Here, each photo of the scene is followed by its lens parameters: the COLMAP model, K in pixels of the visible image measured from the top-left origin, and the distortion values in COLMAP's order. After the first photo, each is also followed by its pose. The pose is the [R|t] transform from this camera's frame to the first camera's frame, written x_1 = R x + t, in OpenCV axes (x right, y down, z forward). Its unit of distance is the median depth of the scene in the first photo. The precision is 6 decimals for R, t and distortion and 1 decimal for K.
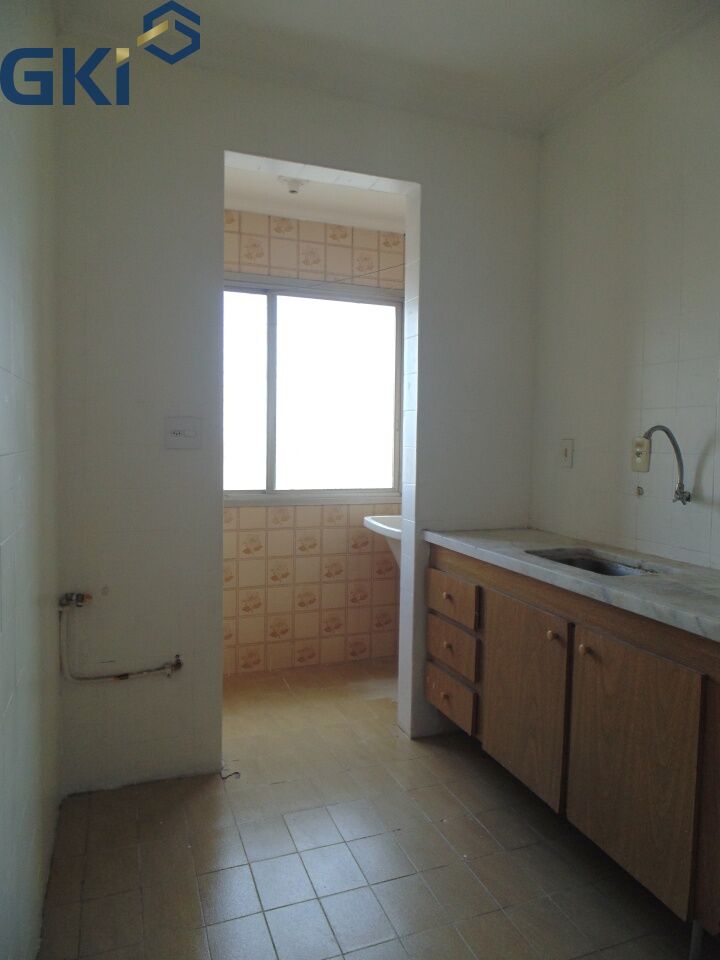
lens RADIAL K [[653.8, 0, 360.2], [0, 653.8, 474.2], [0, 0, 1]] dist [0.007235, 0.002022]
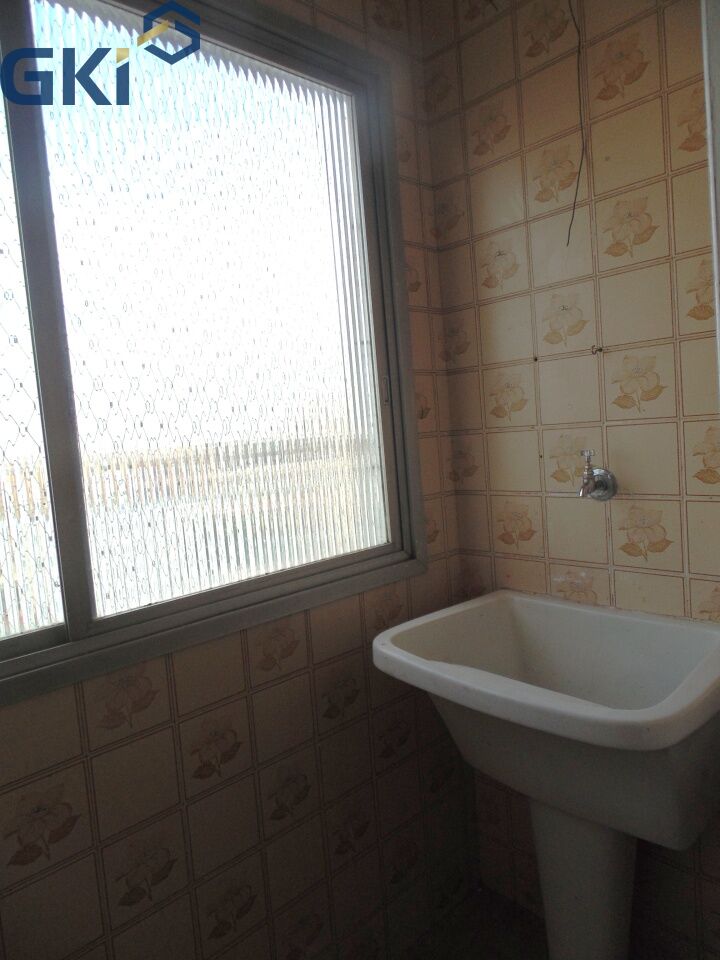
lens RADIAL K [[653.8, 0, 360.0], [0, 653.8, 479.8], [0, 0, 1]] dist [0.007235, 0.002022]
pose [[0.922455, -0.124367, 0.365527, -0.123433], [0.119628, 0.992177, 0.035681, -0.038538], [-0.367105, 0.010813, 0.930117, 0.682909]]
